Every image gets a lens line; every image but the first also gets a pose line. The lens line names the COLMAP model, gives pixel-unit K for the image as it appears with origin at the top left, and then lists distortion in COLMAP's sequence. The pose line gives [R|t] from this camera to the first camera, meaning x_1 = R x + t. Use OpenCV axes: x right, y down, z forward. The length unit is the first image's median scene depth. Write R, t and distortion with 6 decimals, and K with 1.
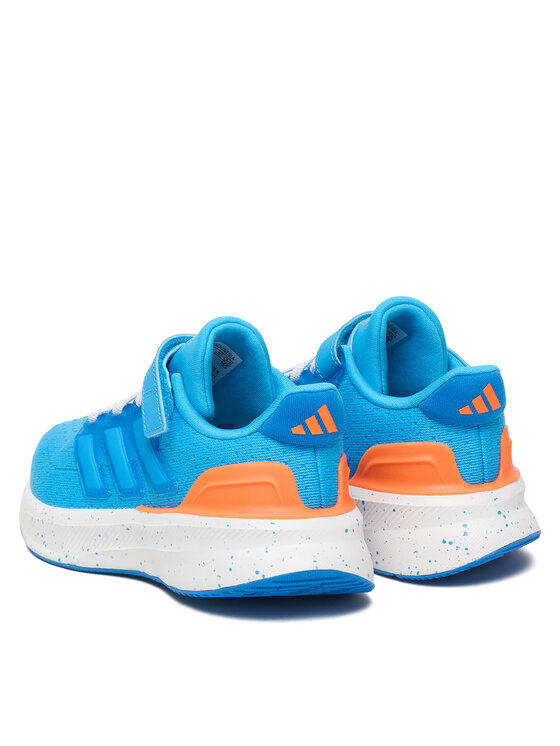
lens RADIAL K [[1576.9, 0, 280.0], [0, 1576.9, 373.0], [0, 0, 1]] dist [-0.019964, -0.019573]
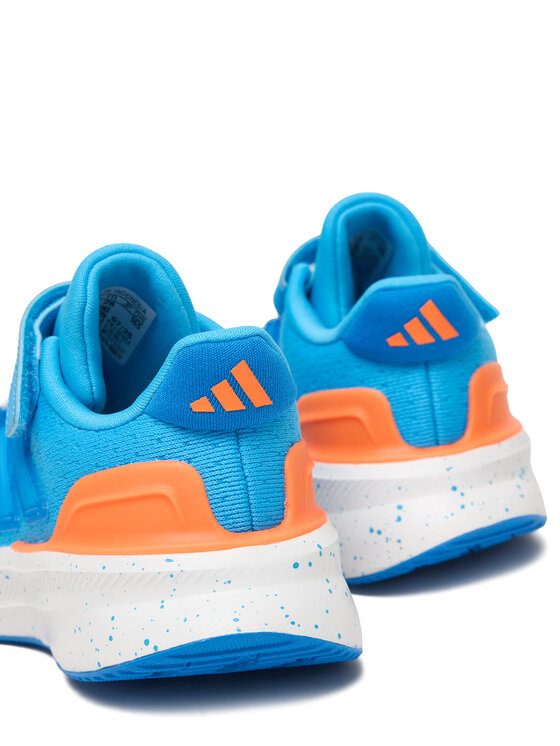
lens RADIAL K [[1606.3, 0, 280.0], [0, 1606.3, 373.0], [0, 0, 1]] dist [-0.129787, -0.486991]
pose [[0.993559, -0.066113, -0.092028, 0.098093], [0.064798, 0.997750, -0.017198, 0.035858], [0.092958, 0.011124, 0.995608, 0.380136]]
